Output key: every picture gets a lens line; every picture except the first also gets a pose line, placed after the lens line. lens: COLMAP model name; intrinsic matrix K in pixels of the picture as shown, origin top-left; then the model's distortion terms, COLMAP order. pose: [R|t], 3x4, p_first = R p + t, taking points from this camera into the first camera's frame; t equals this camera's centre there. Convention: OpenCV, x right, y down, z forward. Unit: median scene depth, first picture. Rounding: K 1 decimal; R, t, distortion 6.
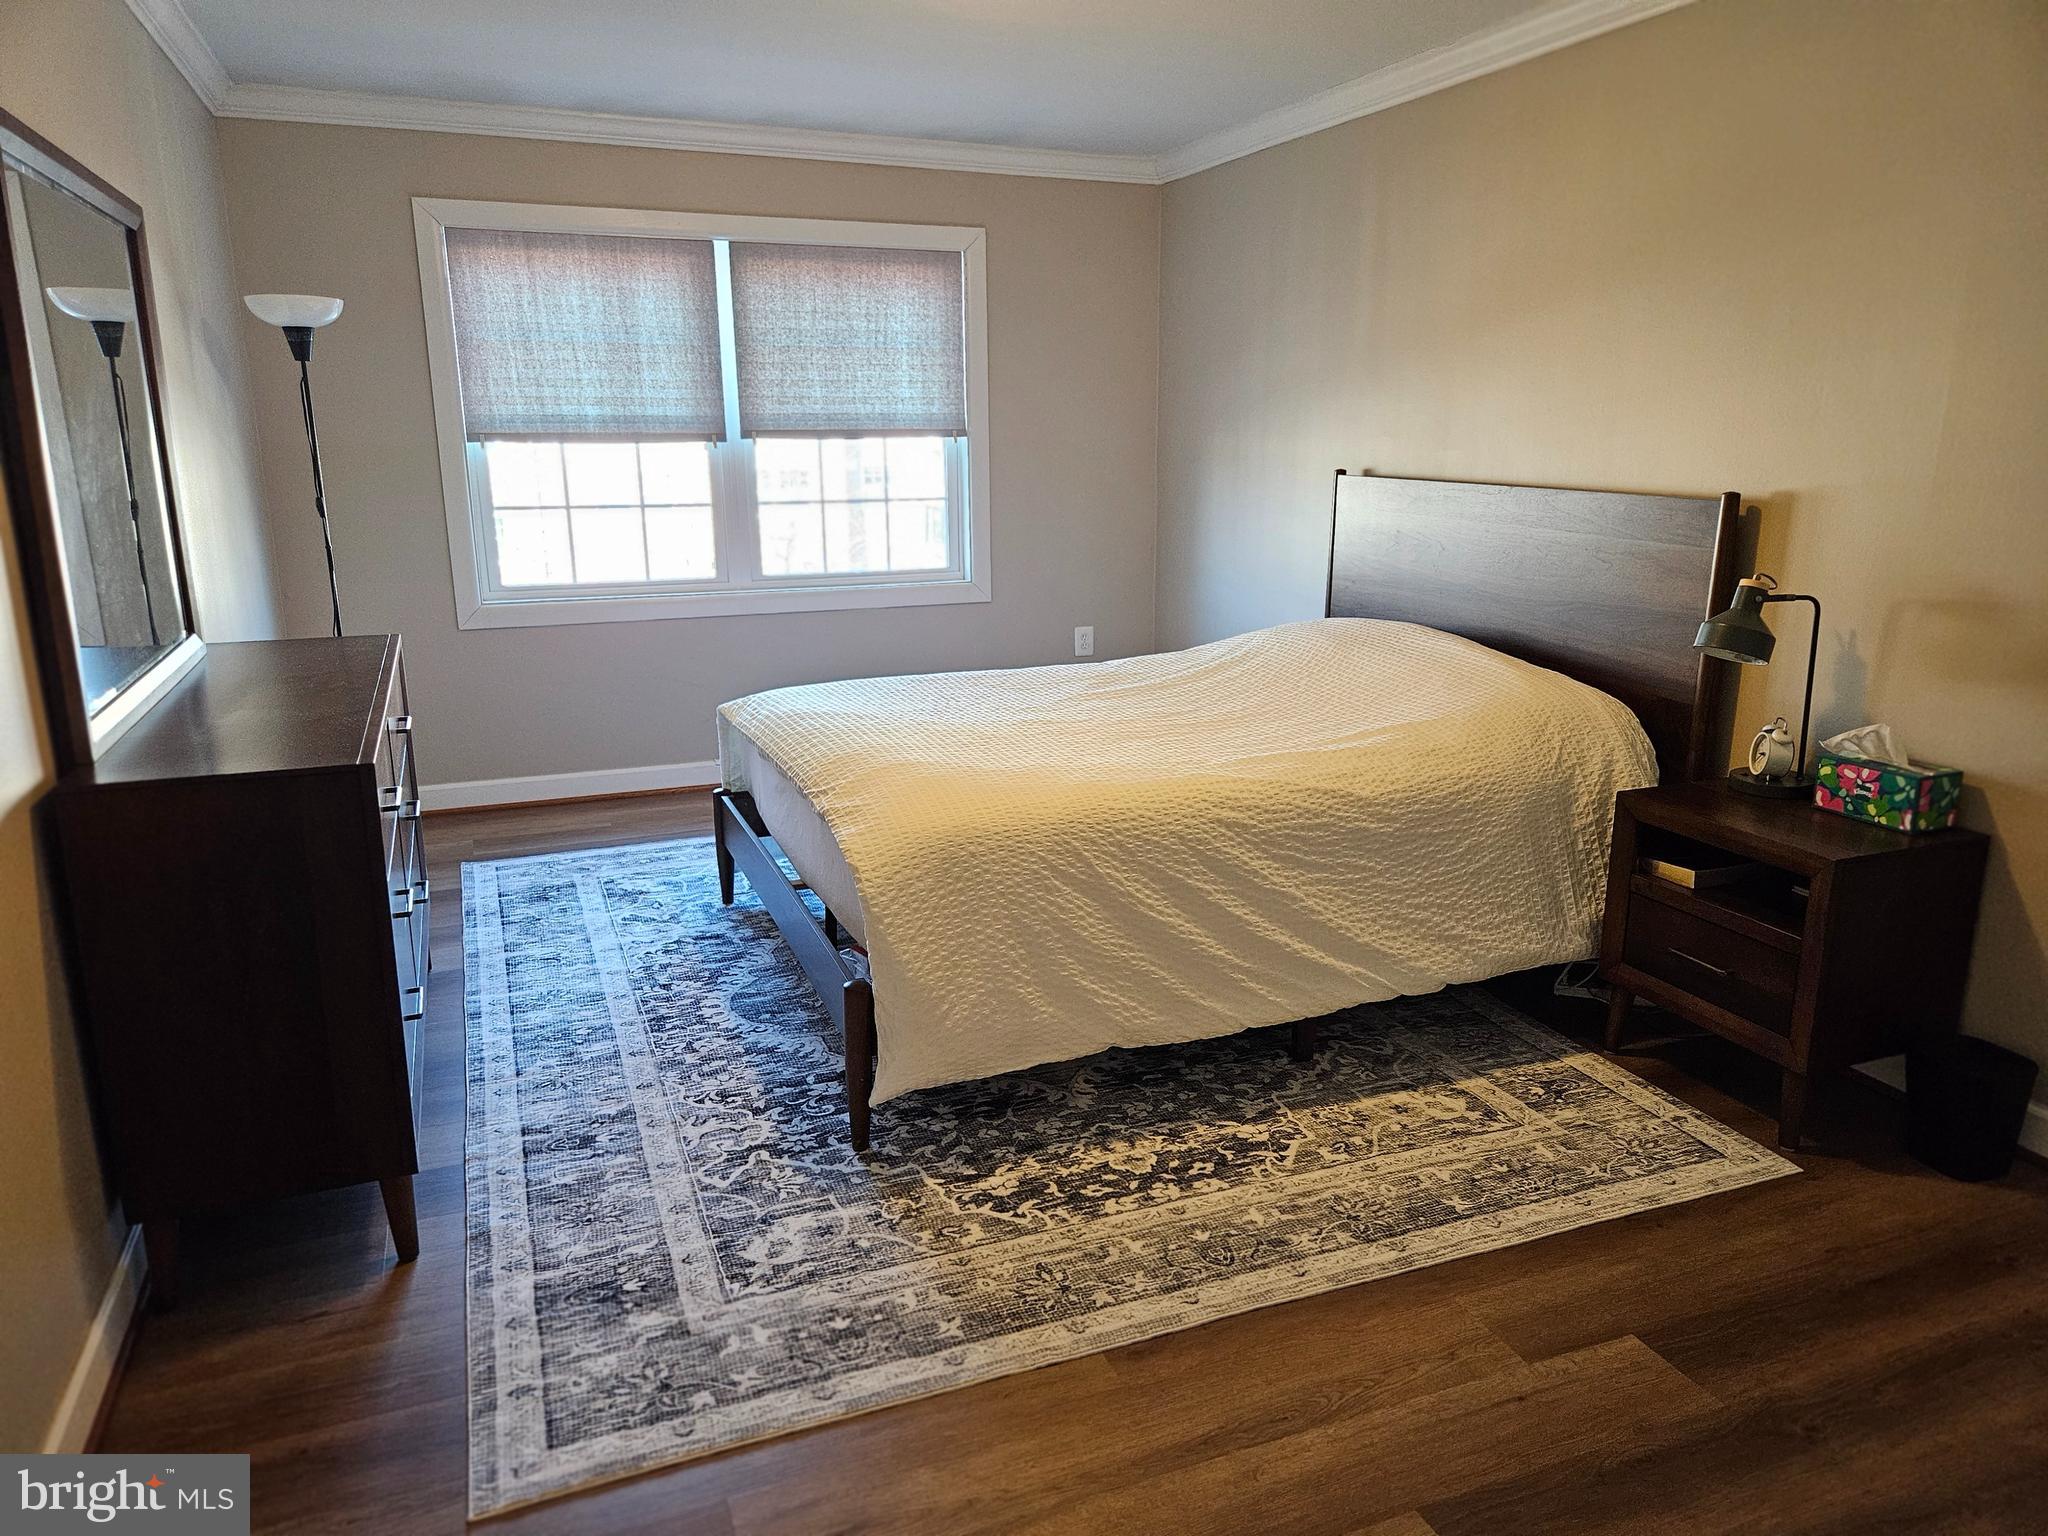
lens RADIAL K [[1373.3, 0, 1024.0], [0, 1373.3, 768.0], [0, 0, 1]] dist [0.063923, -0.053558]
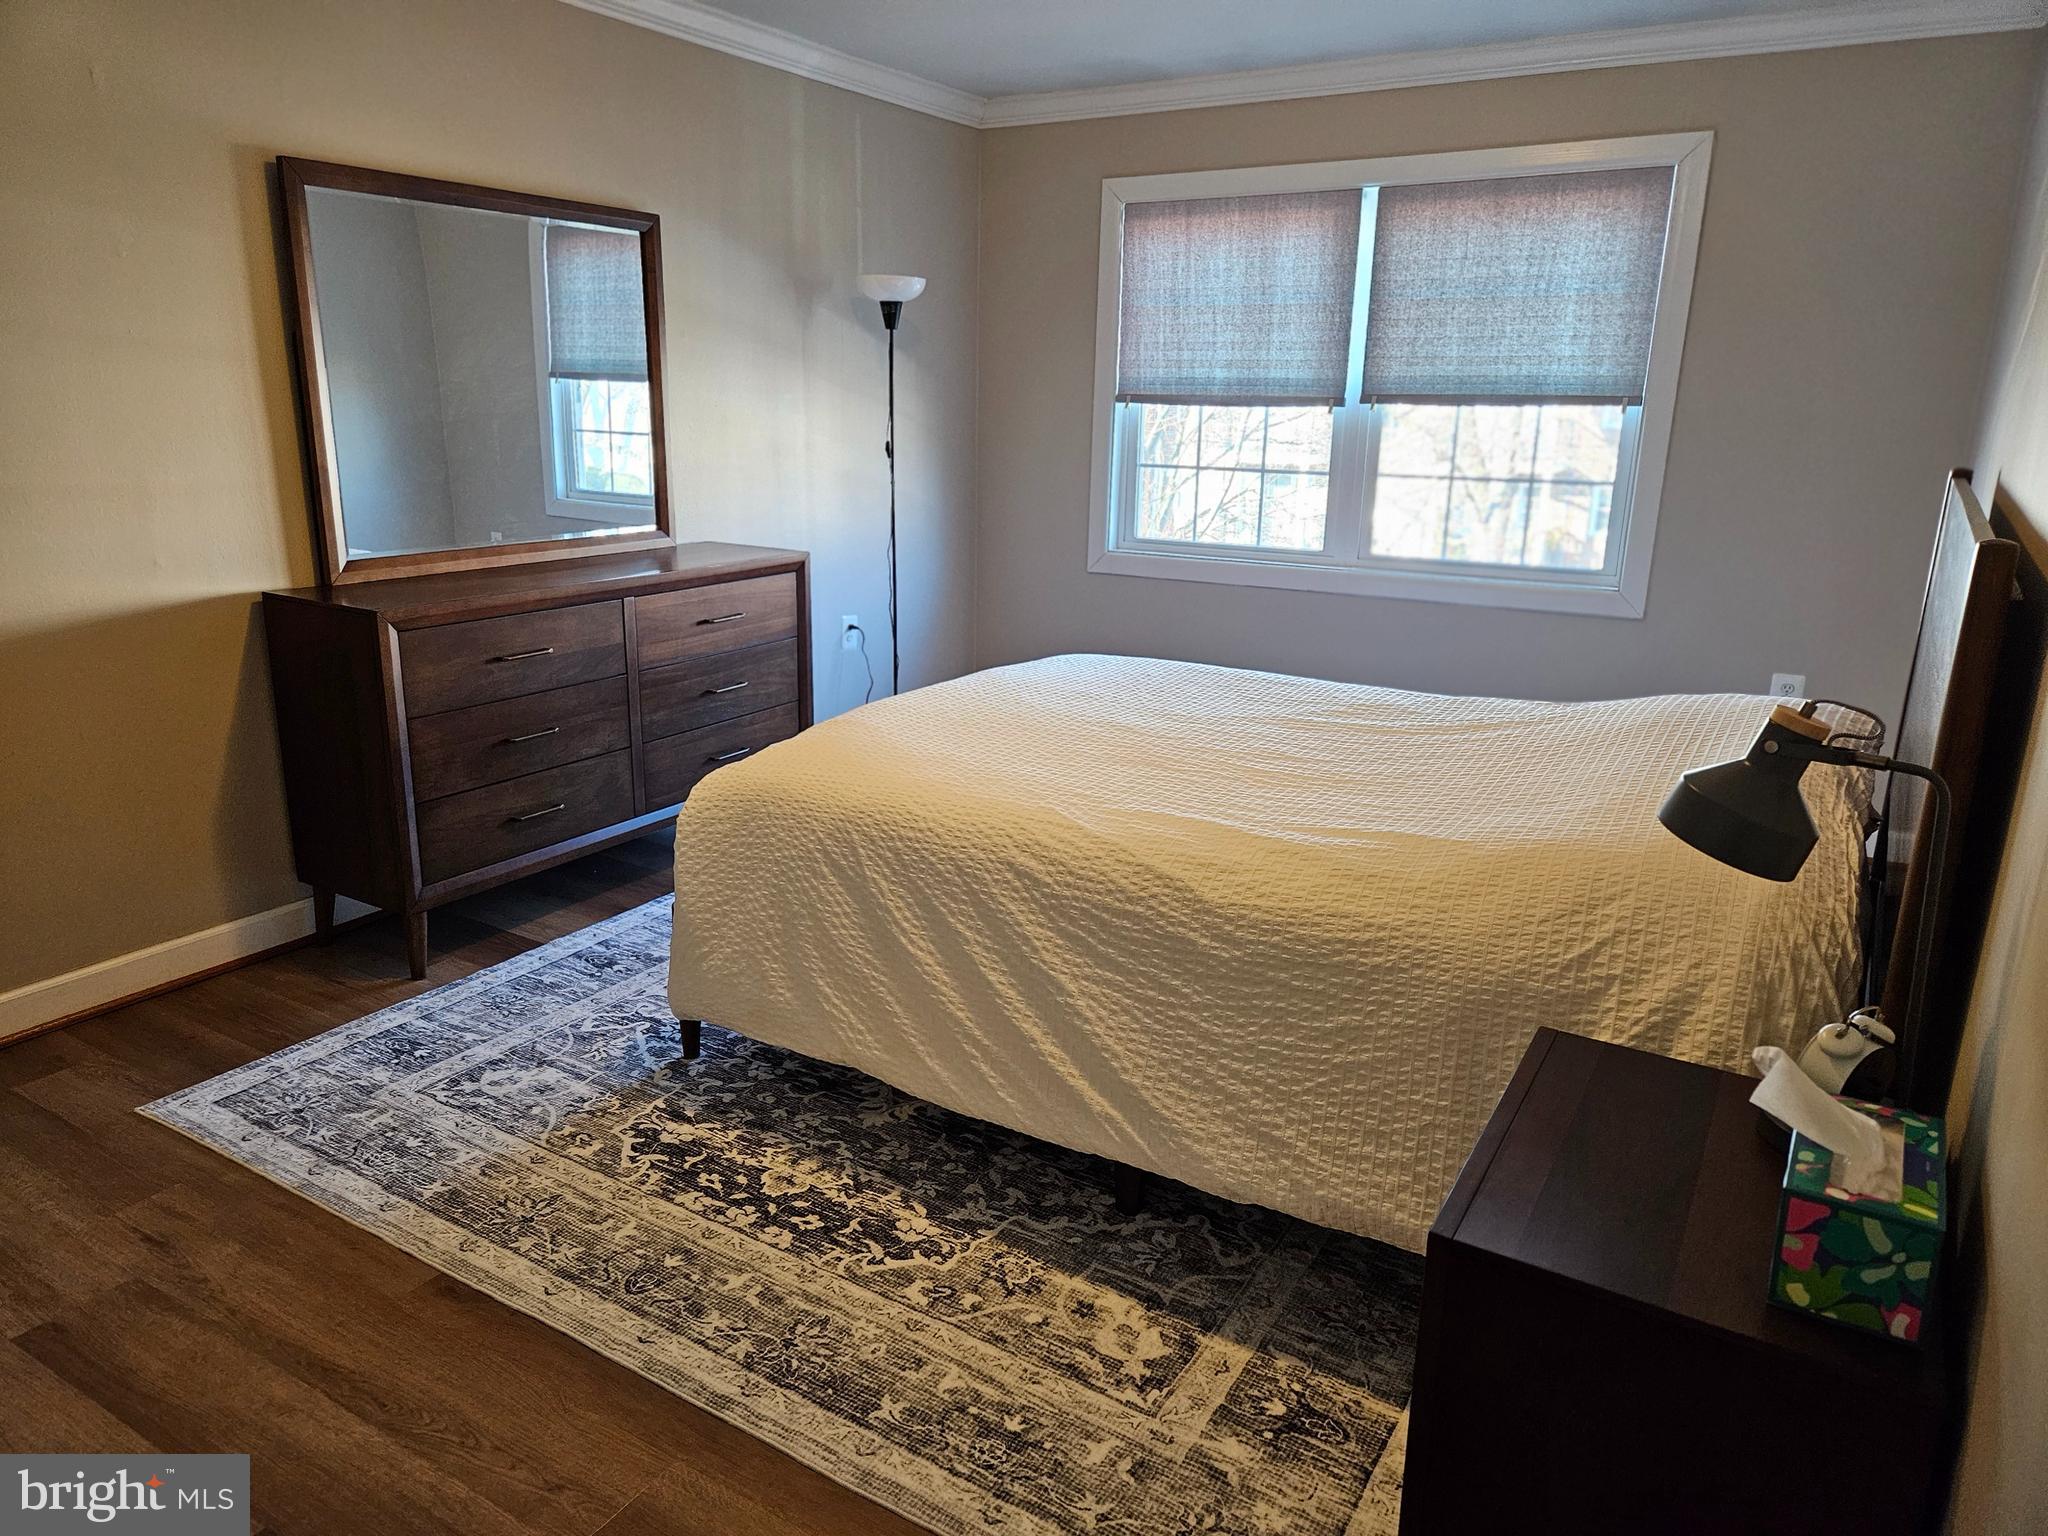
lens RADIAL K [[1364.5, 0, 1024.0], [0, 1364.5, 768.0], [0, 0, 1]] dist [0.060723, -0.051397]
pose [[0.594319, 0.226898, -0.771558, 0.685304], [-0.213305, 0.969489, 0.120800, -0.105536], [0.775426, 0.092784, 0.624584, 0.444000]]
